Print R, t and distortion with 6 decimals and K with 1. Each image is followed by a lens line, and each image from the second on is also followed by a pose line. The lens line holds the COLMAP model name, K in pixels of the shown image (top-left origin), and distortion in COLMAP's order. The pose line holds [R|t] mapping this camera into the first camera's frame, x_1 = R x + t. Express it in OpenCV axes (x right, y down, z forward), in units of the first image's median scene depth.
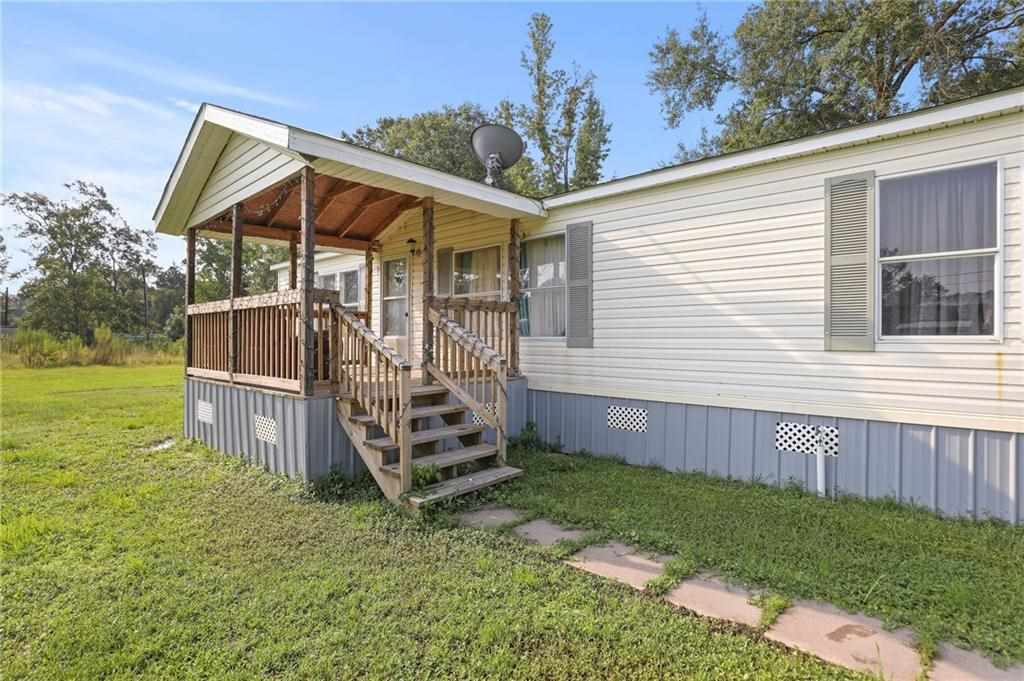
lens RADIAL K [[500.1, 0, 514.9], [0, 500.1, 340.4], [0, 0, 1]] dist [-0.010650, -0.000056]
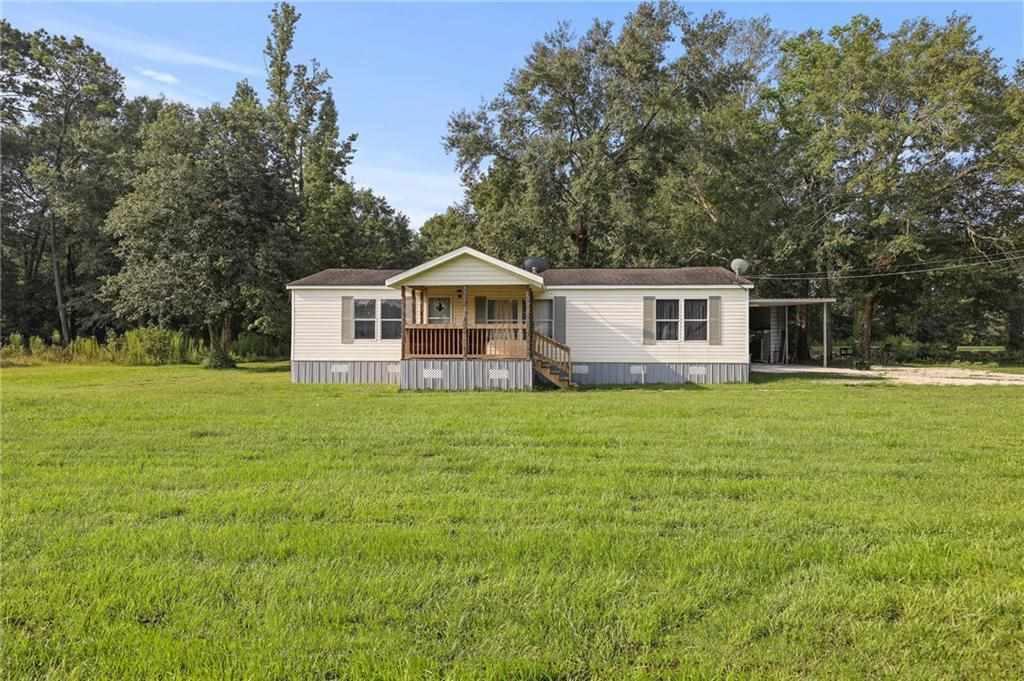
lens RADIAL K [[703.6, 0, 511.0], [0, 703.6, 343.5], [0, 0, 1]] dist [0.006404, 0.000413]
pose [[0.779268, 0.002220, 0.626687, -0.754377], [0.000132, 0.999993, -0.003707, 0.006757], [-0.626691, 0.002972, 0.779262, -0.535578]]
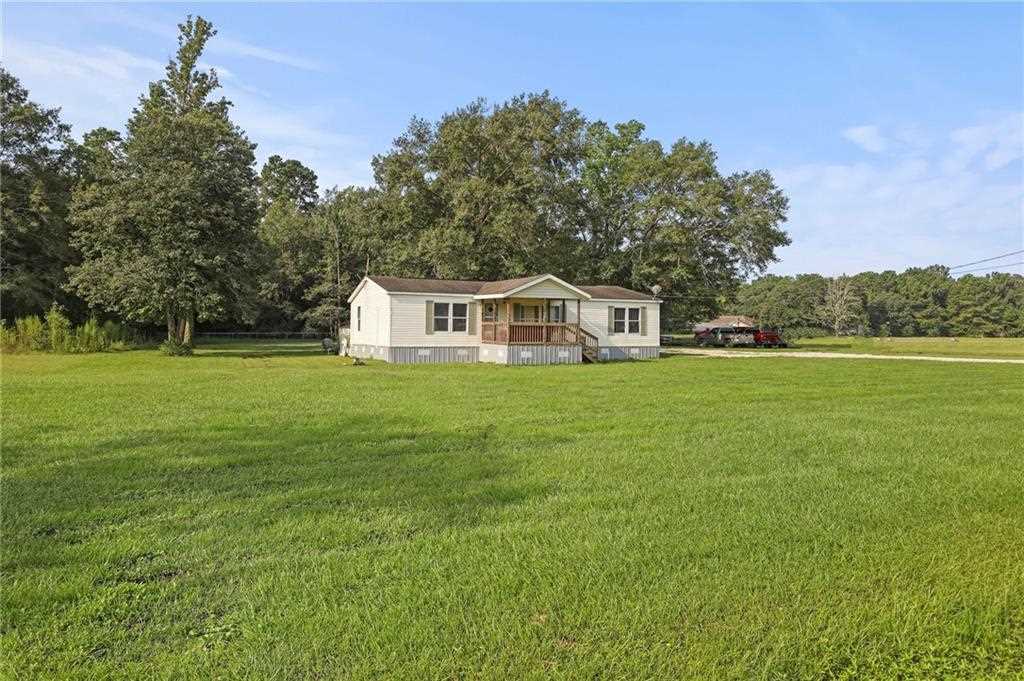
lens RADIAL K [[660.1, 0, 515.8], [0, 660.1, 337.5], [0, 0, 1]] dist [0.007424, 0.000299]
pose [[0.380284, -0.001894, 0.924868, -1.584936], [-0.001213, 0.999996, 0.002547, 0.004965], [-0.924869, -0.002090, 0.380280, -0.211260]]
